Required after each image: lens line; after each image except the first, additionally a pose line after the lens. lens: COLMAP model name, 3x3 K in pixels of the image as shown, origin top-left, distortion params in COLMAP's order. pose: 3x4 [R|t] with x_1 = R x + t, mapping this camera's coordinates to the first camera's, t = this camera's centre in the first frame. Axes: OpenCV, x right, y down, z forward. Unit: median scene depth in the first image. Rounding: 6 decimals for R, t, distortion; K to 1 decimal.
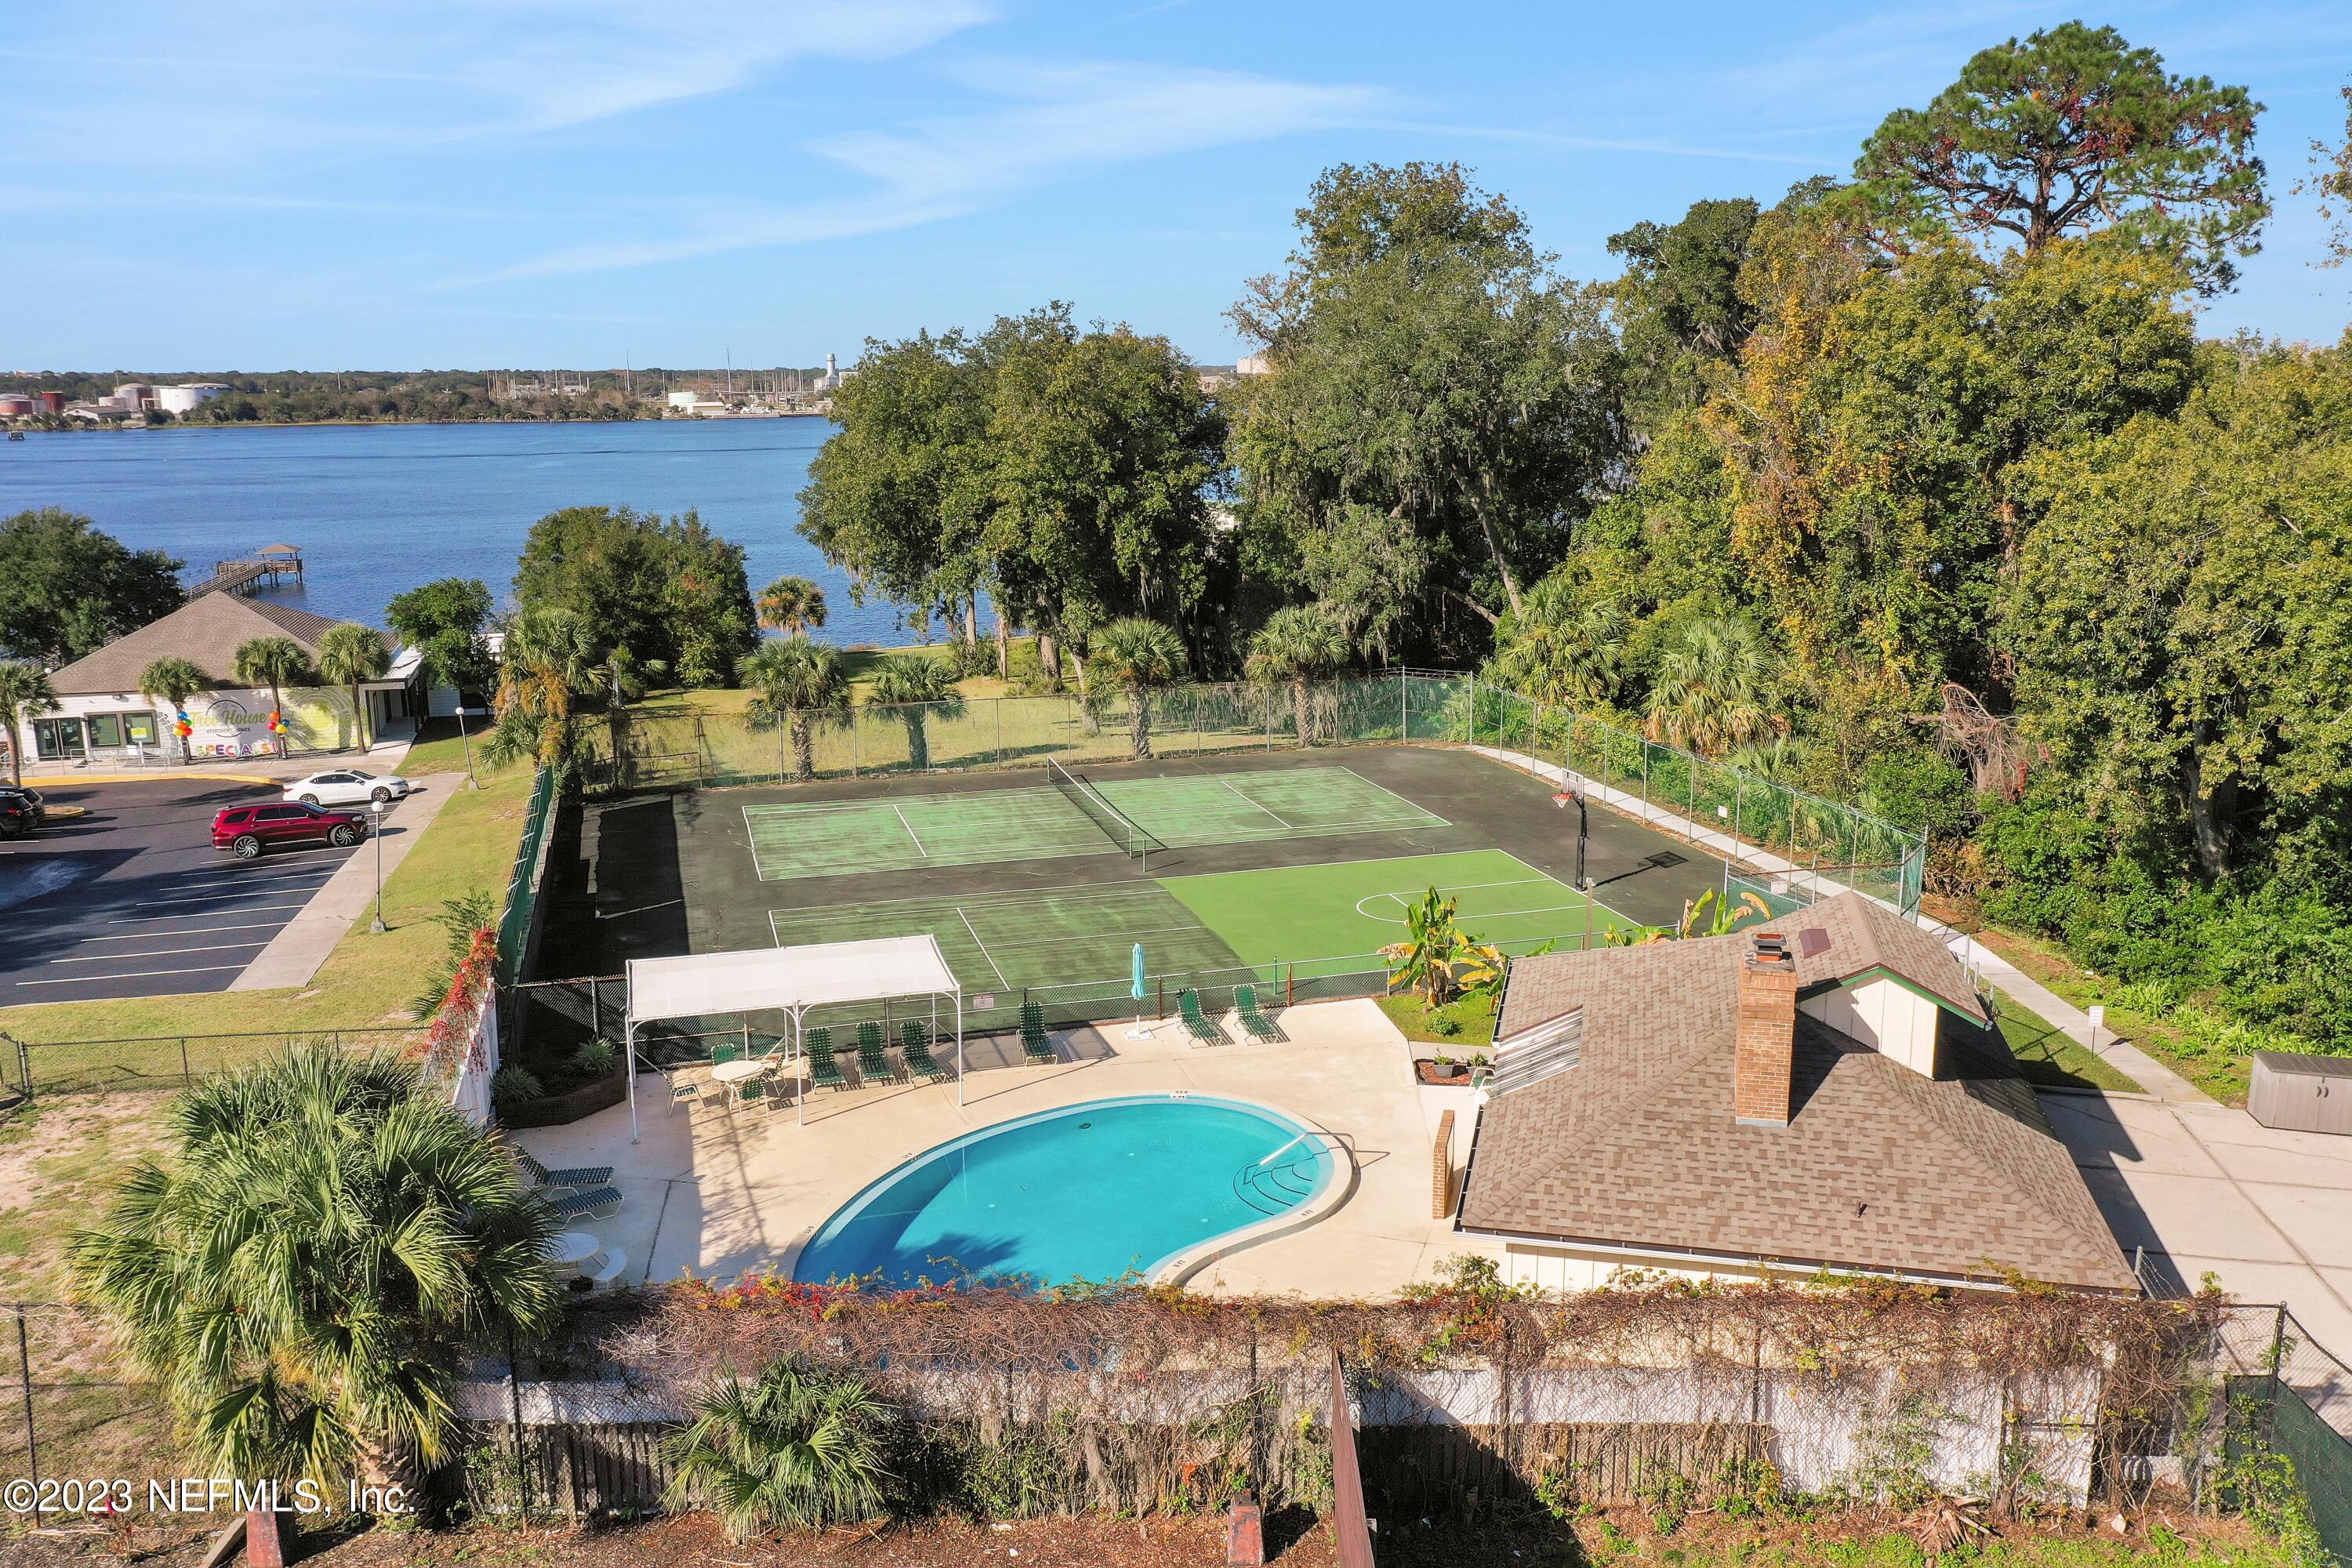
lens RADIAL K [[1856.1, 0, 1177.1], [0, 1856.1, 790.4], [0, 0, 1]] dist [0.012671, 0.007632]
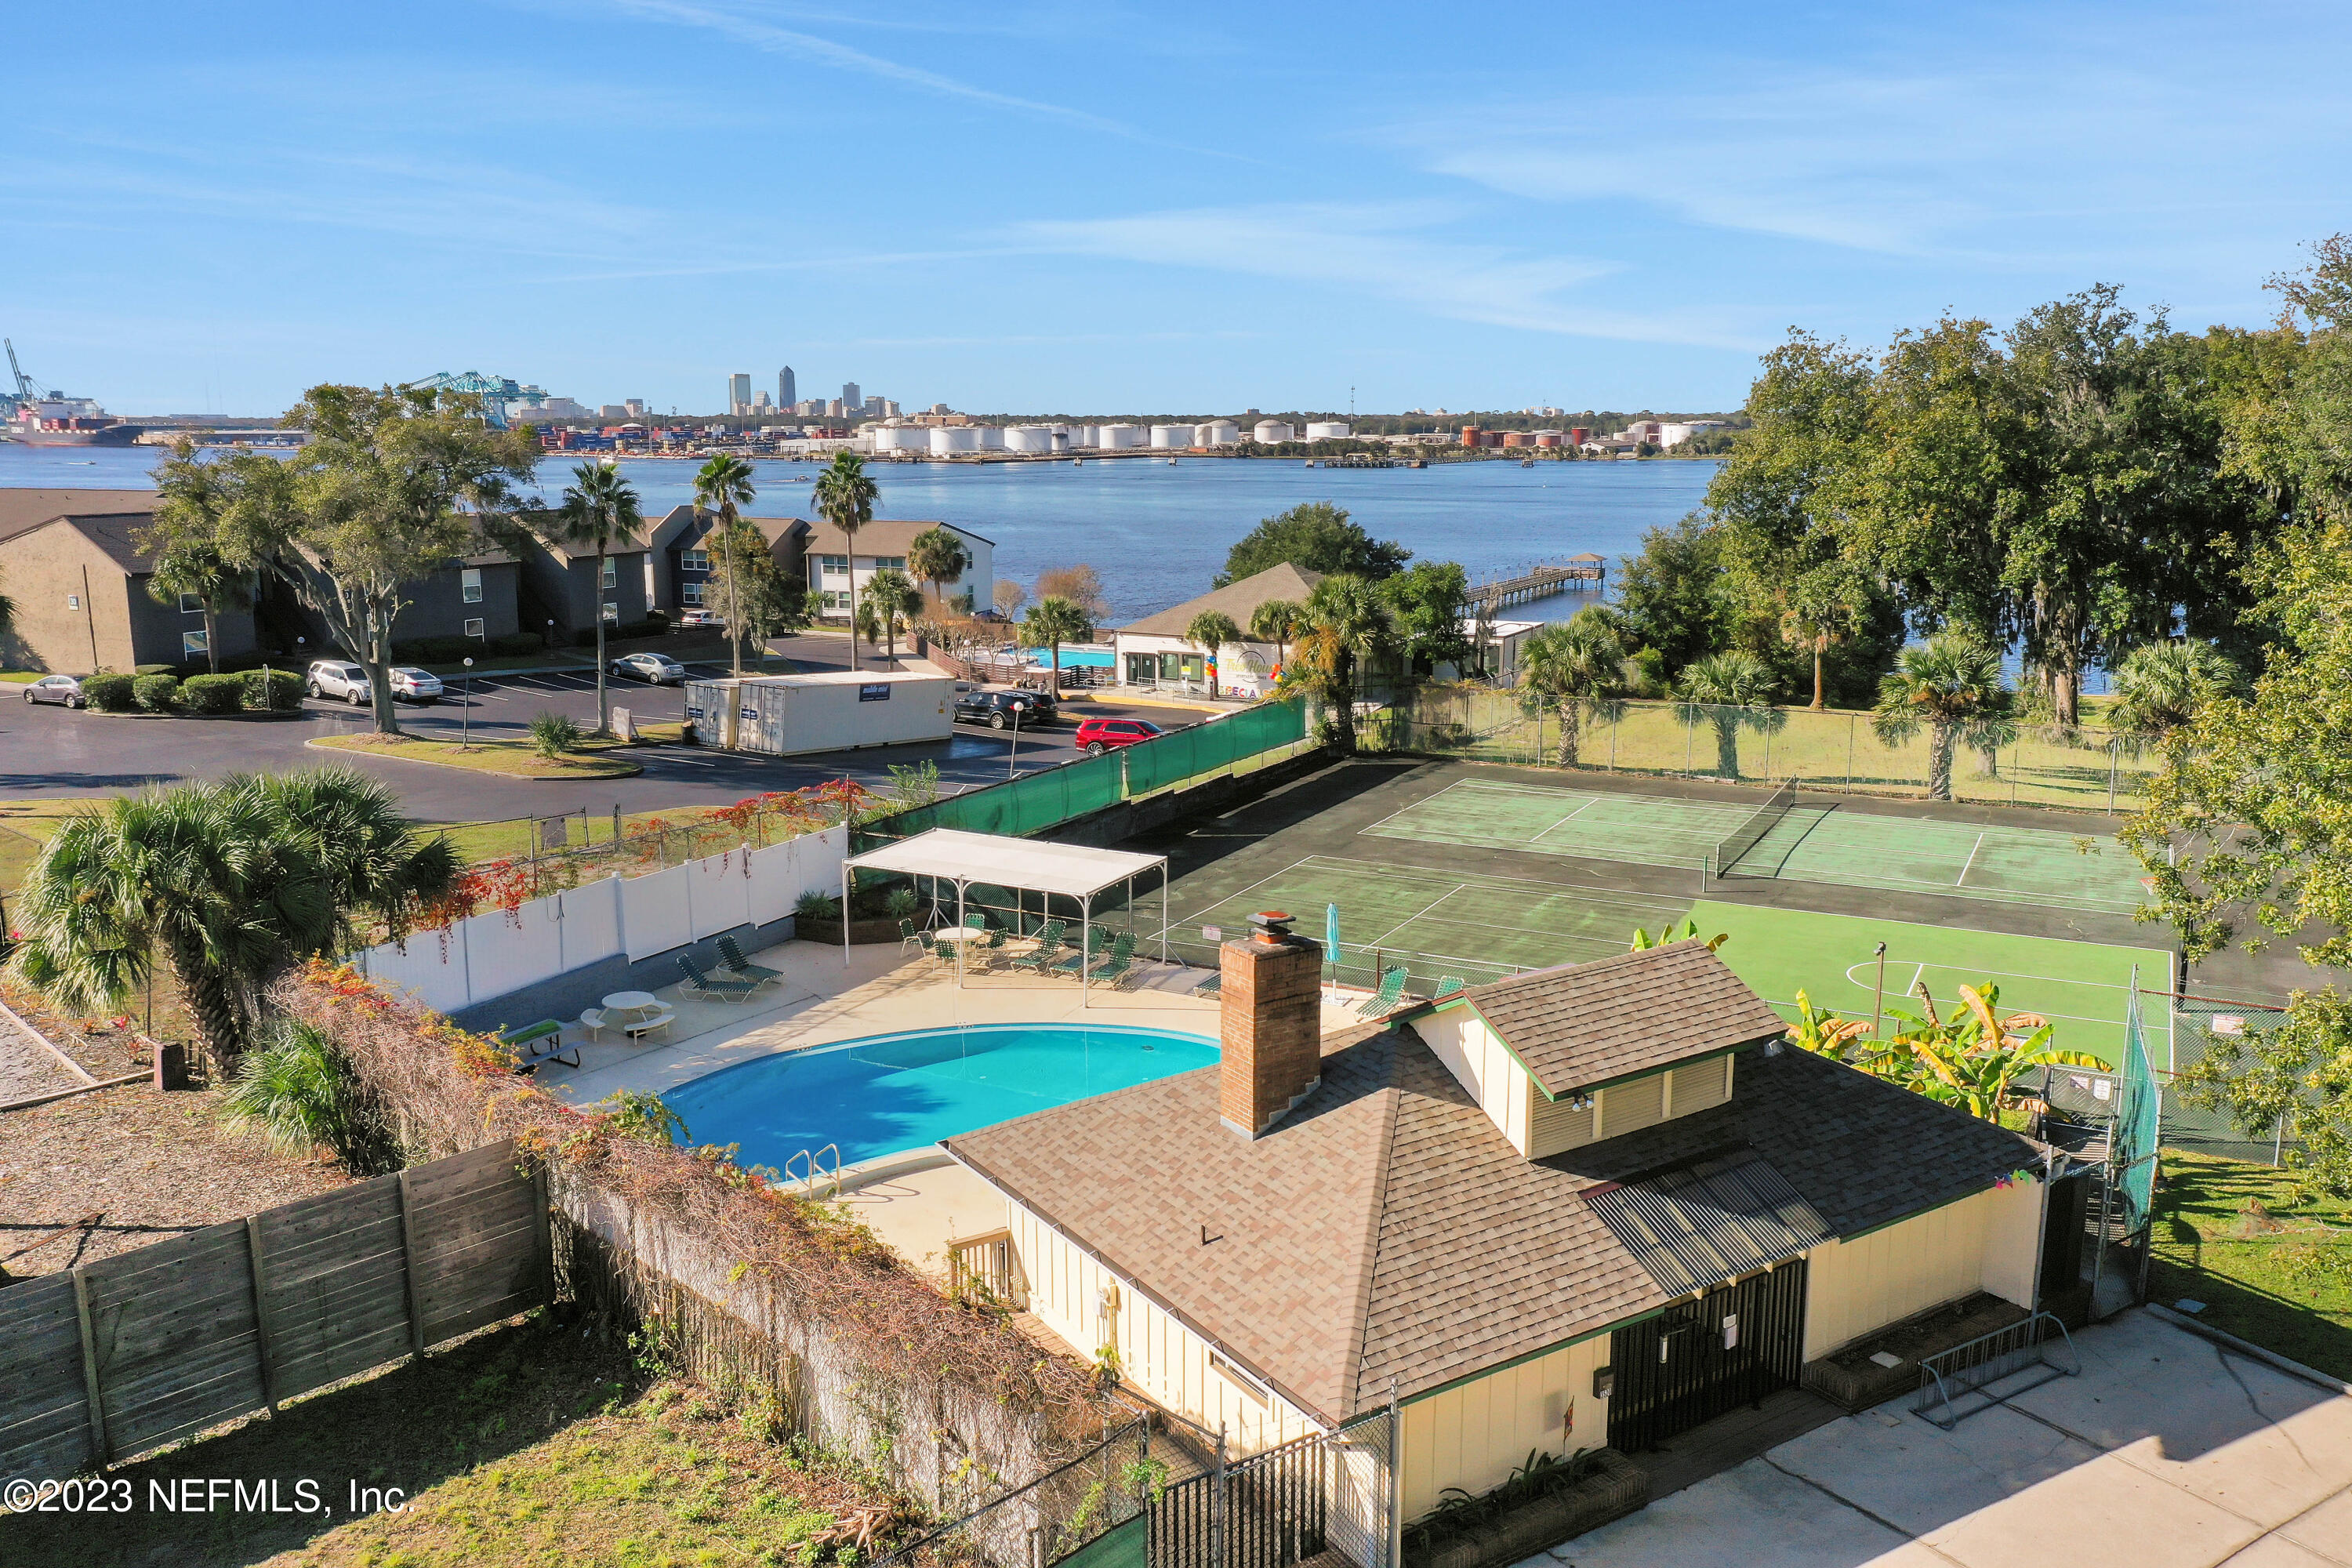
lens RADIAL K [[1856.1, 0, 1184.8], [0, 1856.1, 780.7], [0, 0, 1]] dist [0.012671, 0.007632]
pose [[0.718409, 0.136438, -0.682110, 0.302113], [-0.154675, 0.987360, 0.034590, -0.001353], [0.678207, 0.080656, 0.730431, 0.123935]]
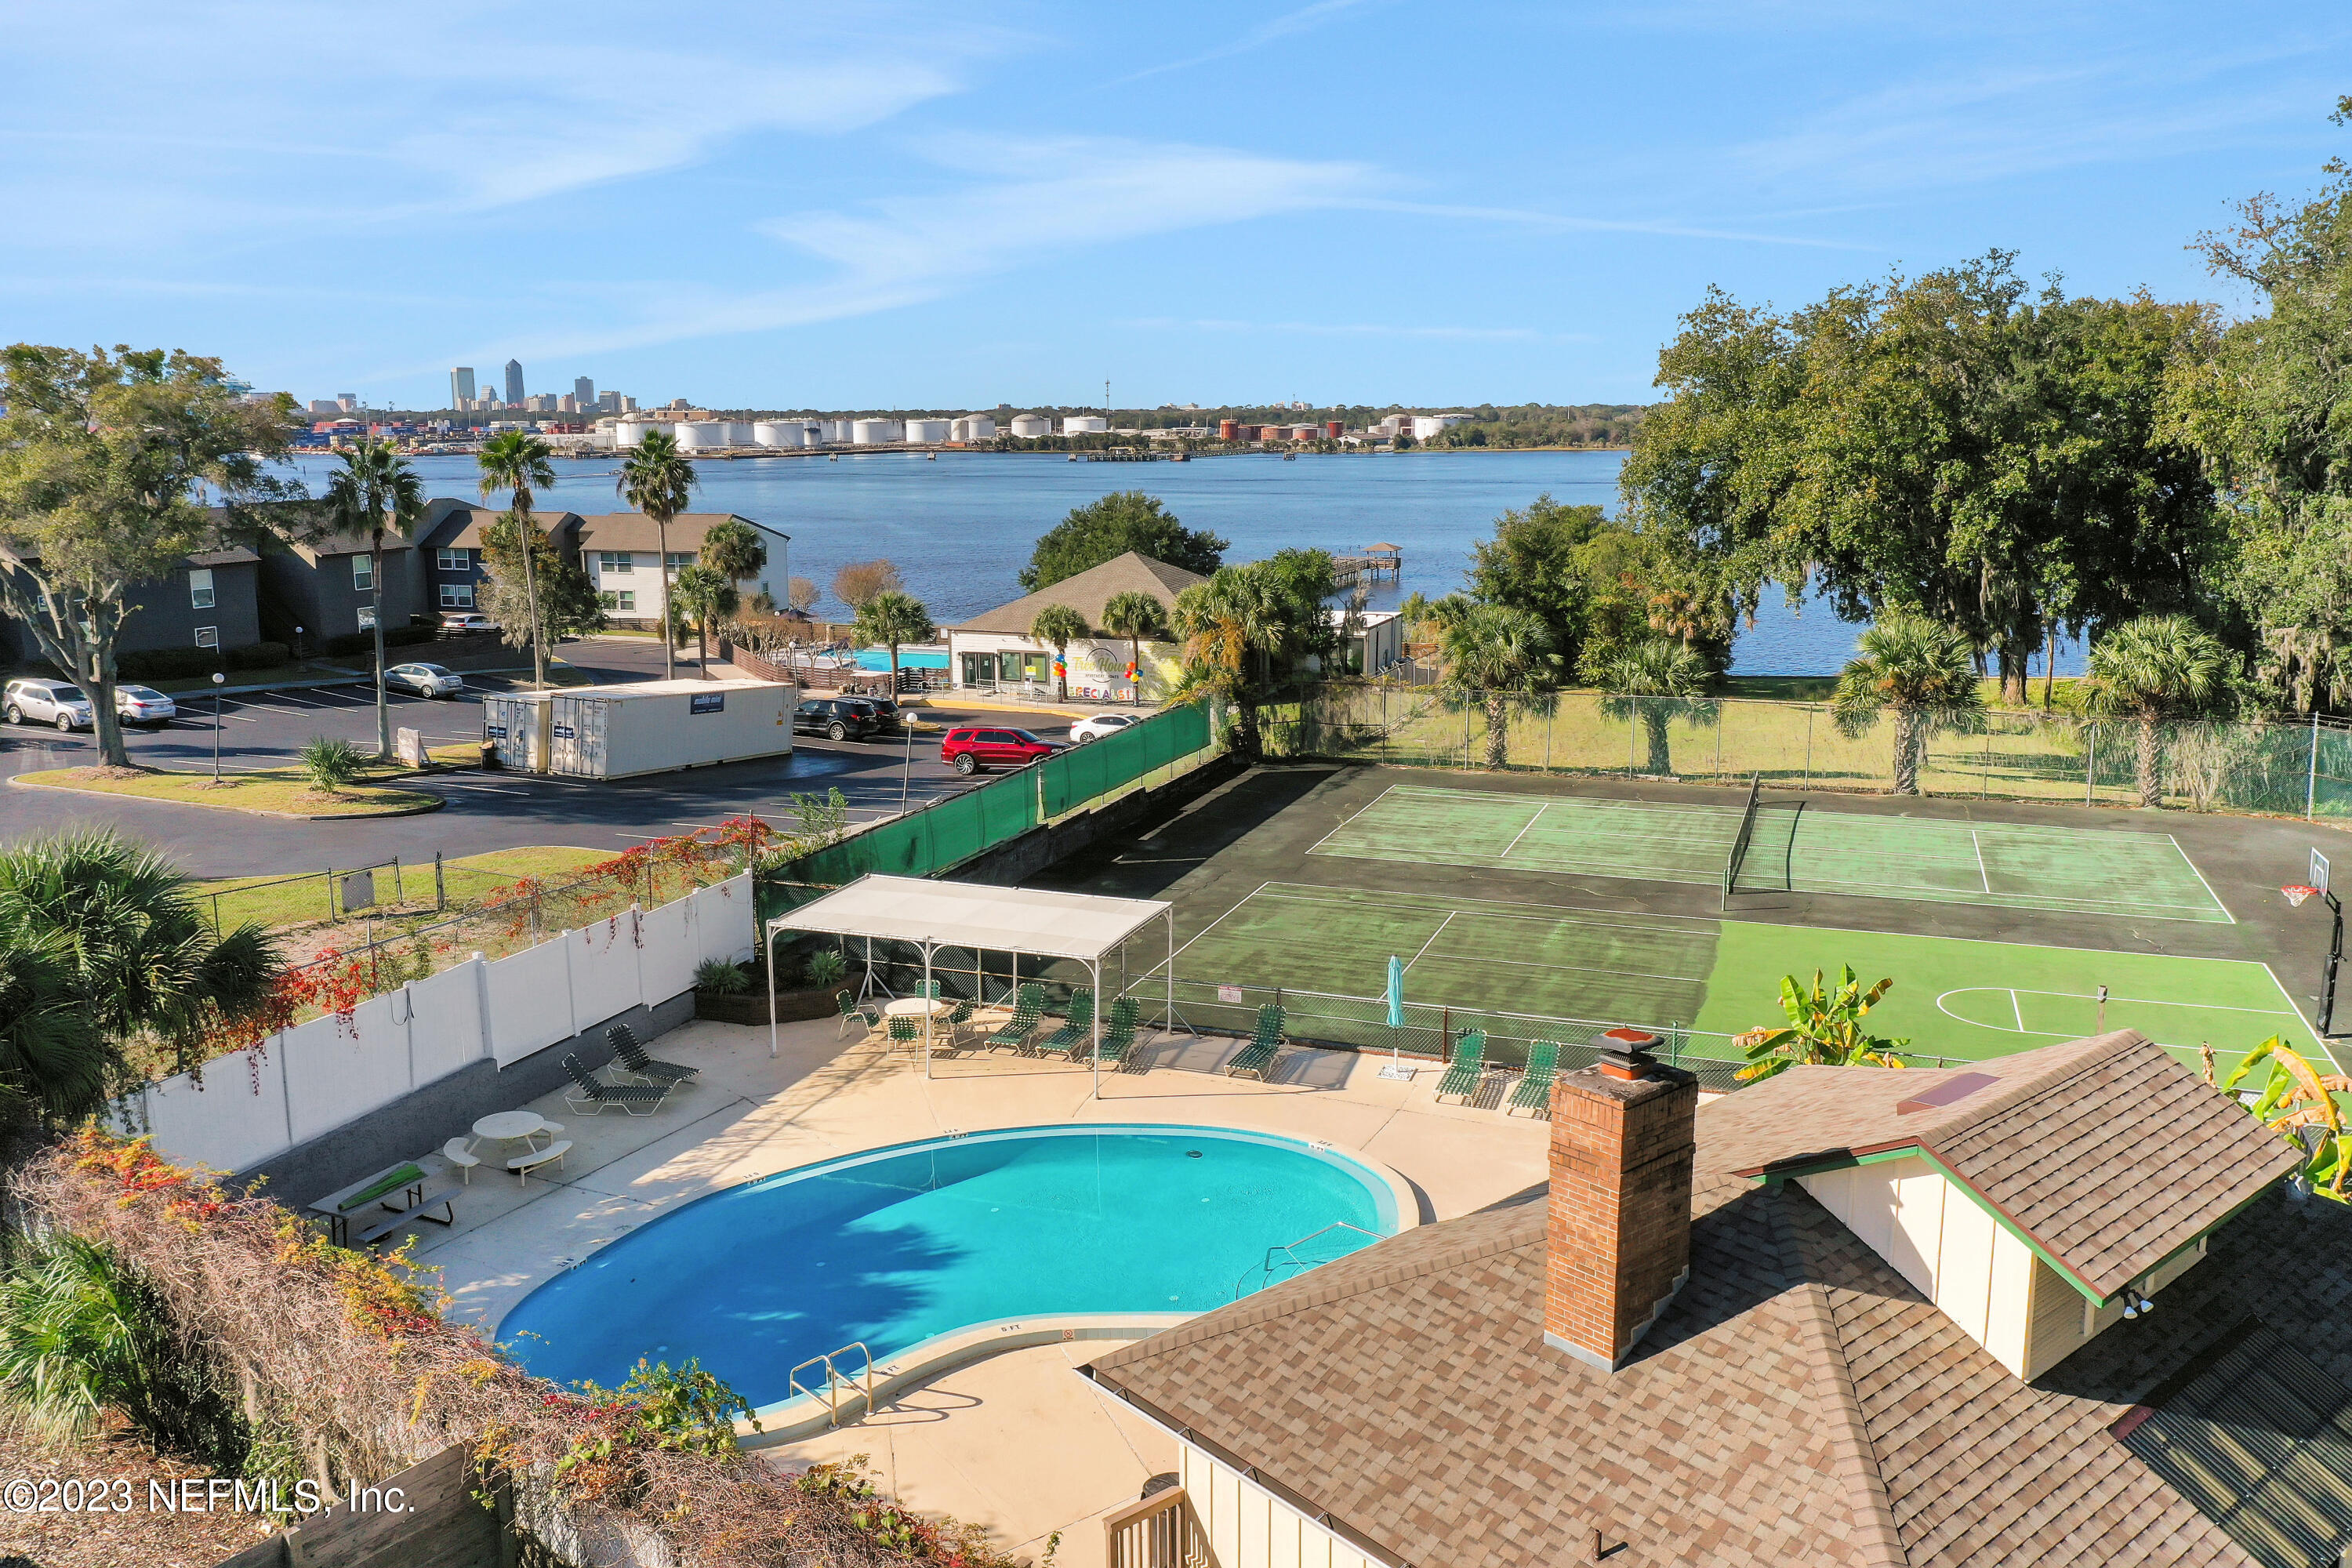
lens RADIAL K [[1856.1, 0, 1180.7], [0, 1856.1, 785.9], [0, 0, 1]] dist [0.012671, 0.007632]
pose [[0.803922, 0.117986, -0.582914, 0.187068], [-0.130456, 0.991238, 0.020717, 0.003364], [0.580250, 0.059390, 0.812270, 0.159503]]
